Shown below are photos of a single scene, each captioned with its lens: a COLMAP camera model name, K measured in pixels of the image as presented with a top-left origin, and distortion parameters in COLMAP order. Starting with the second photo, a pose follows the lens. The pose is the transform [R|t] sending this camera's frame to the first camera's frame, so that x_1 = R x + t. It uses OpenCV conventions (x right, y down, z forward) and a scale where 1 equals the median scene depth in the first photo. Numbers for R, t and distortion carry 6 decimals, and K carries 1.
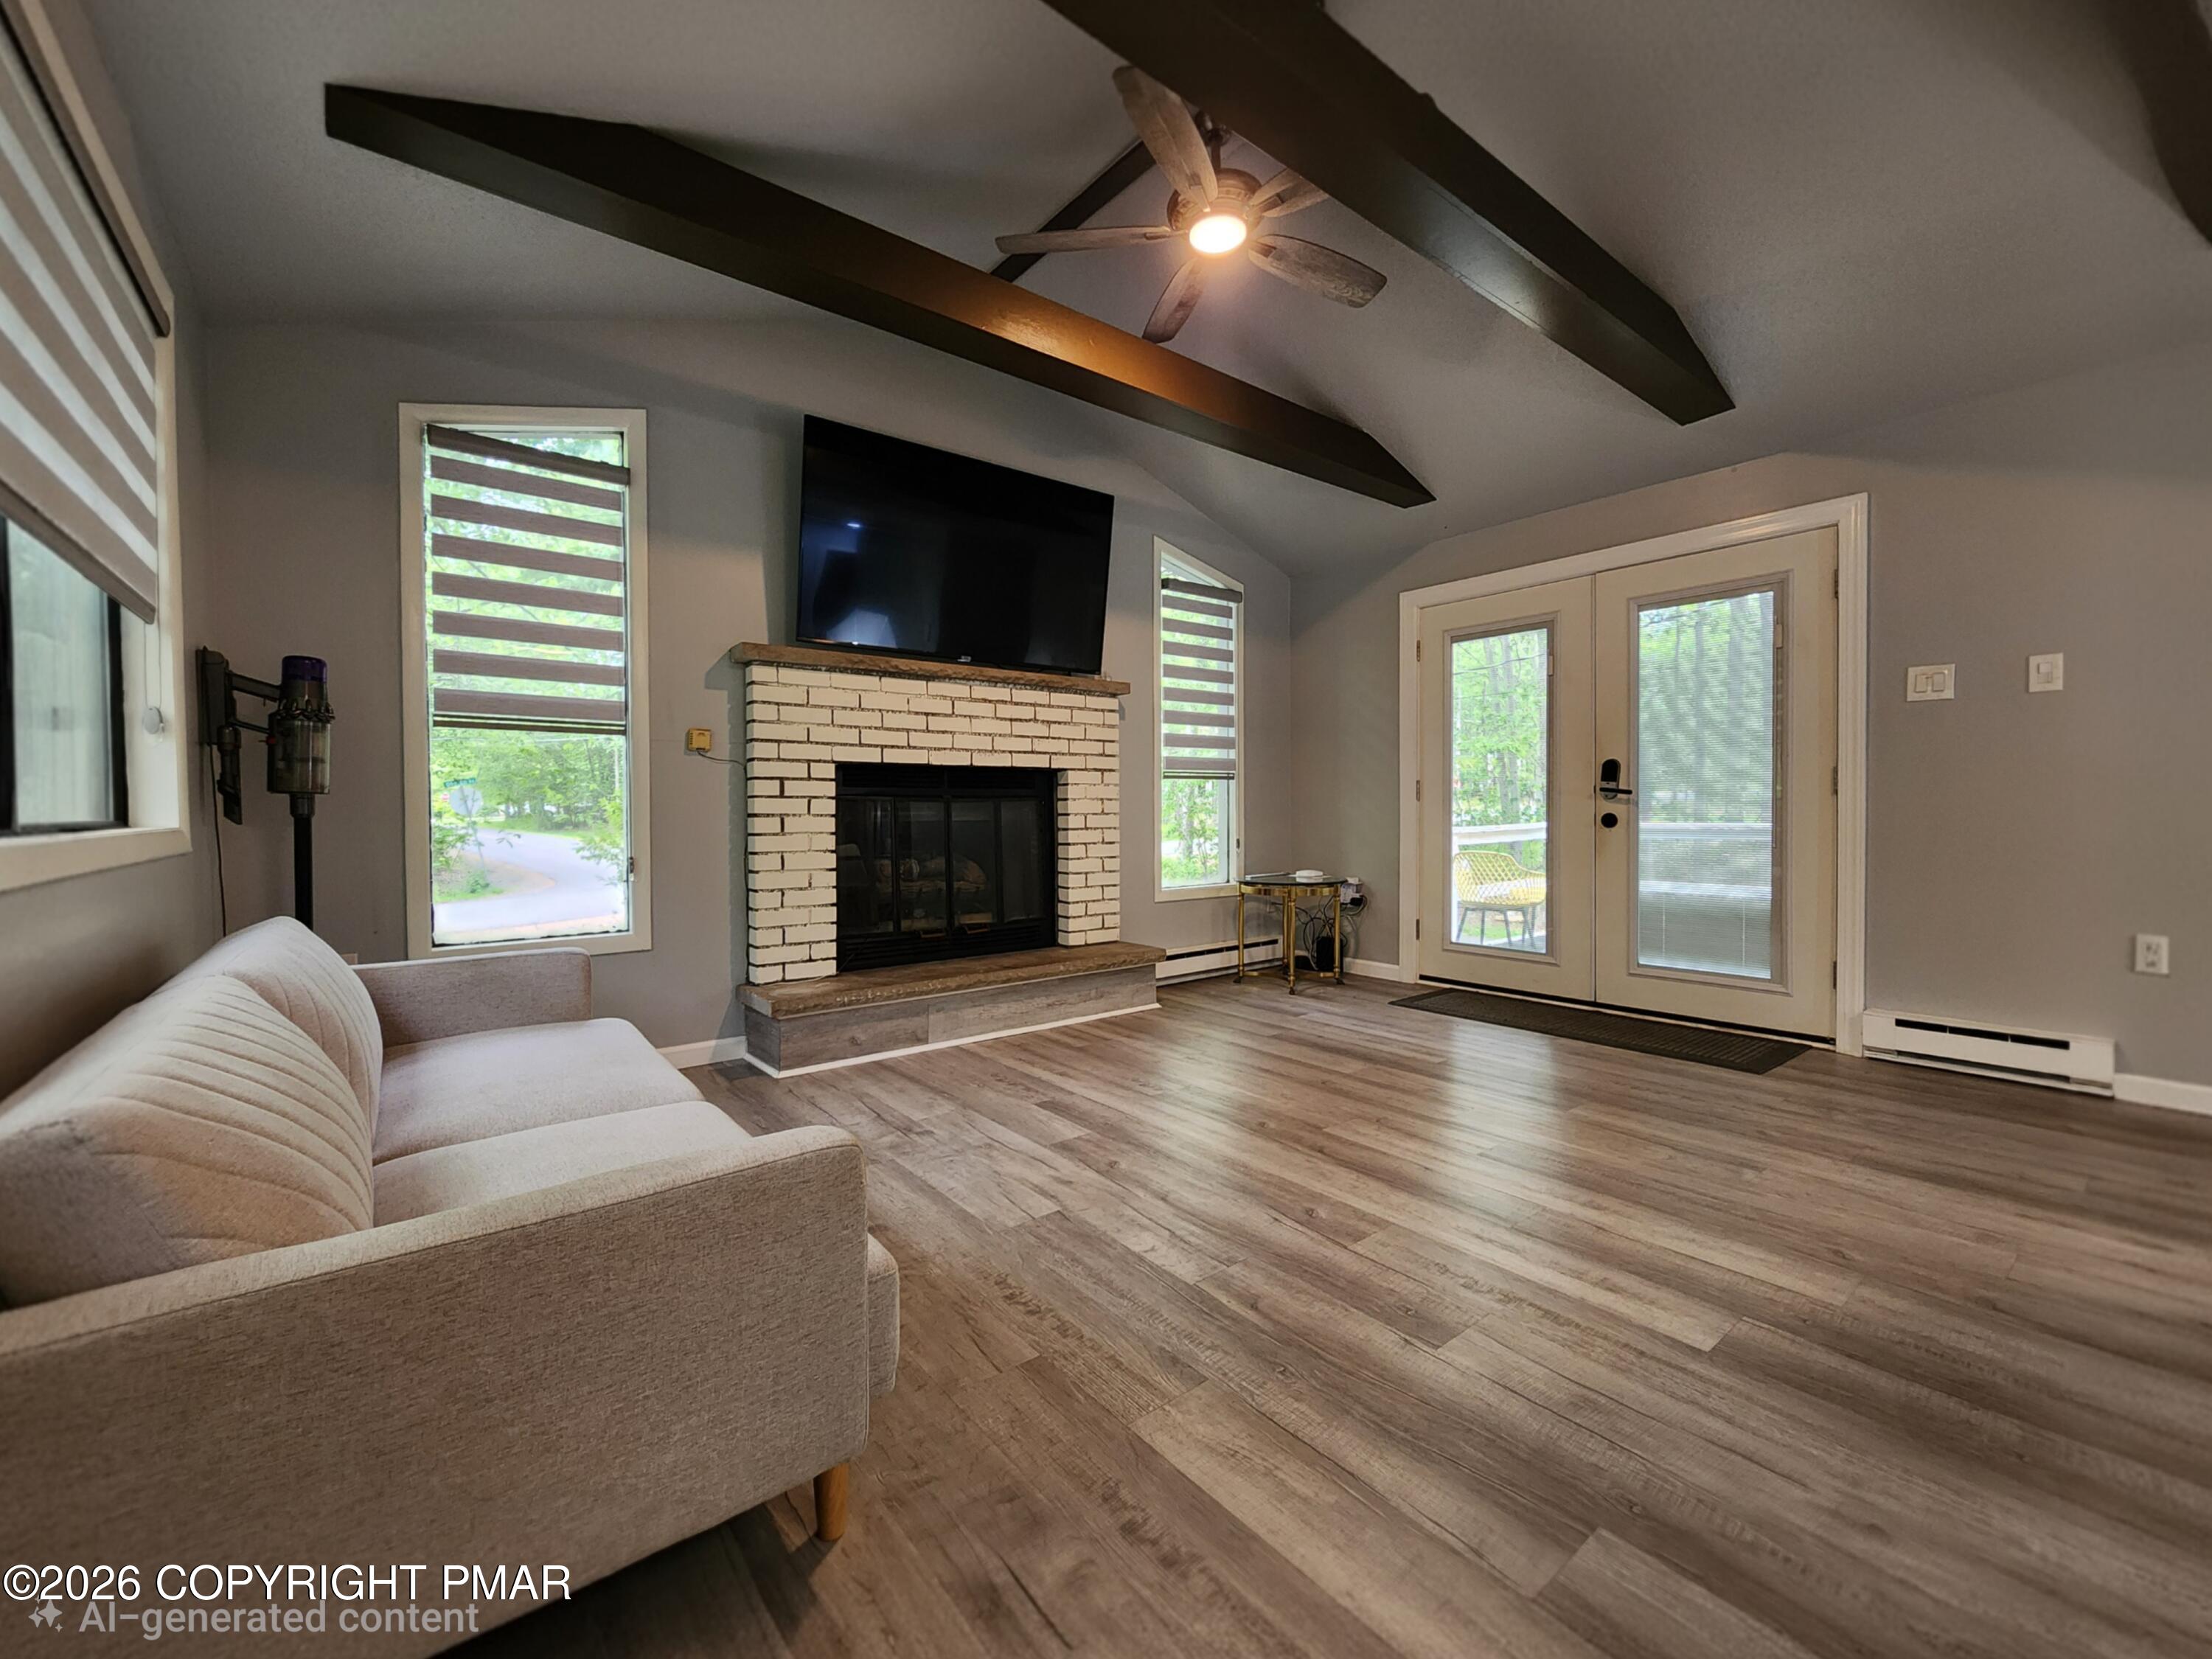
lens RADIAL K [[899.5, 0, 1102.3], [0, 899.5, 819.7], [0, 0, 1]] dist [-0.000338, 0.000167]
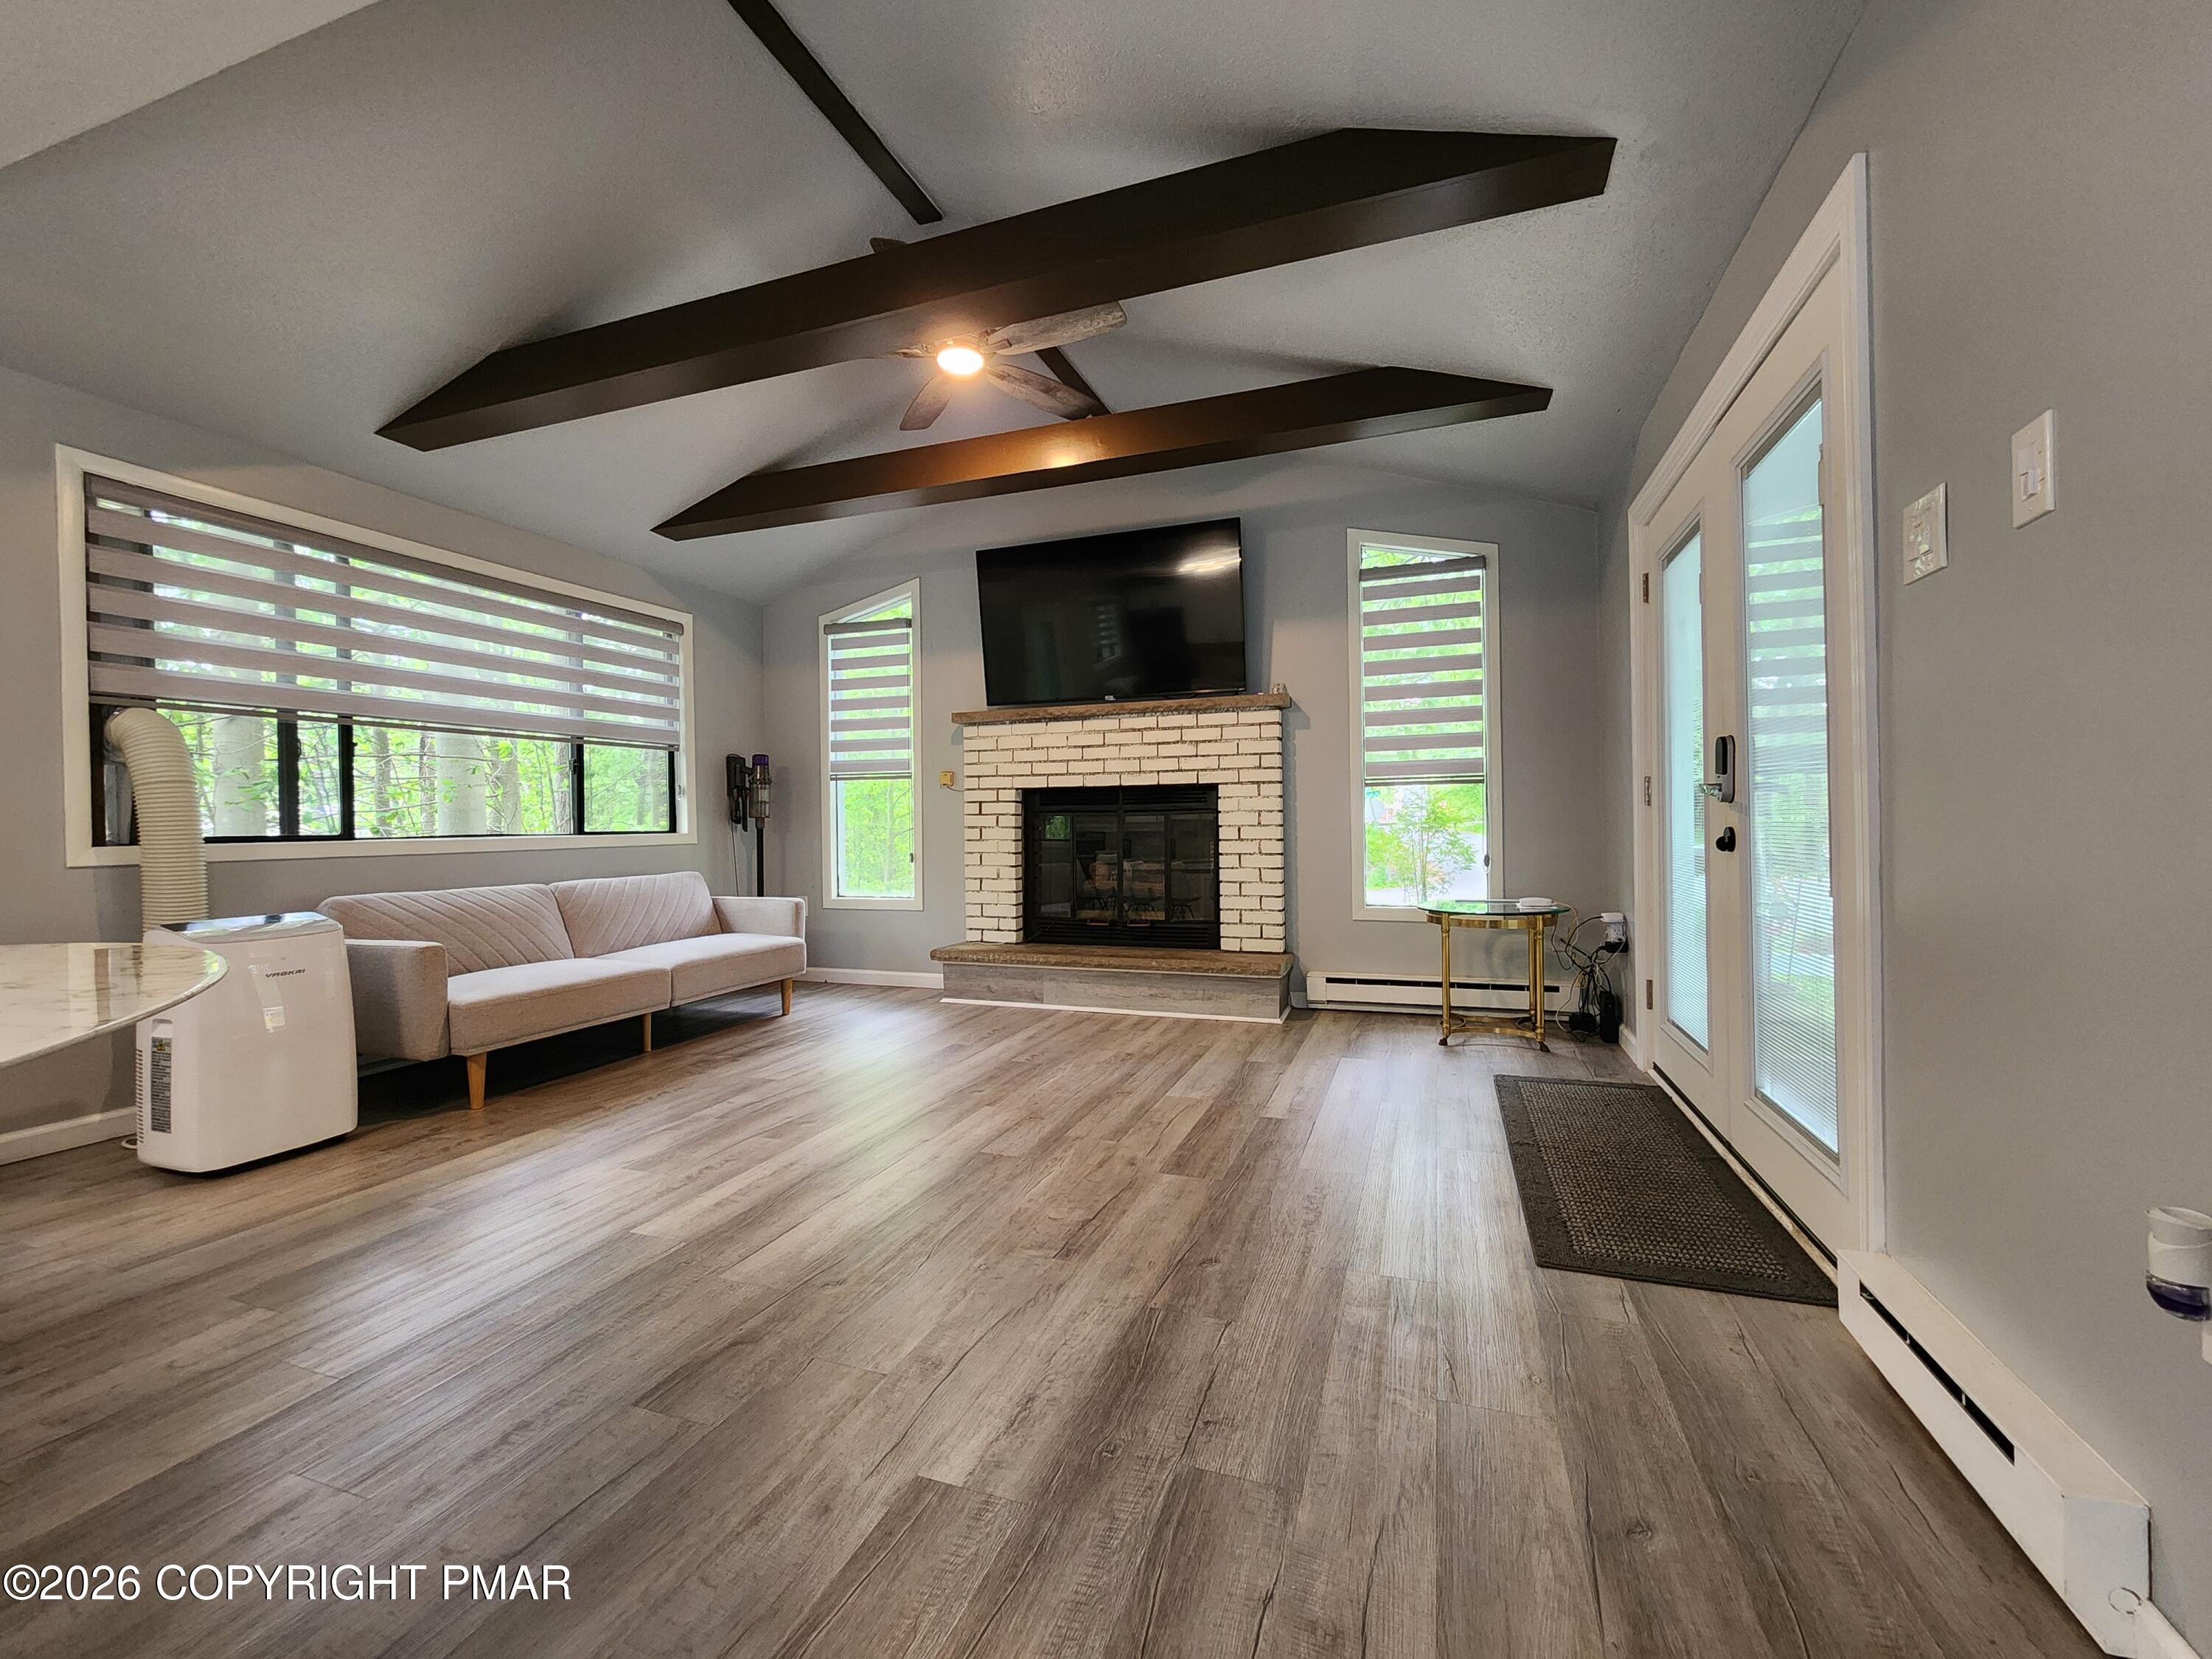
lens RADIAL K [[899.5, 0, 1102.3], [0, 899.5, 819.7], [0, 0, 1]] dist [-0.000338, 0.000167]
pose [[0.531540, -0.003543, -0.847026, 0.900436], [-0.000520, 0.999990, -0.004509, -0.009785], [0.847033, 0.002837, 0.531532, 0.360677]]
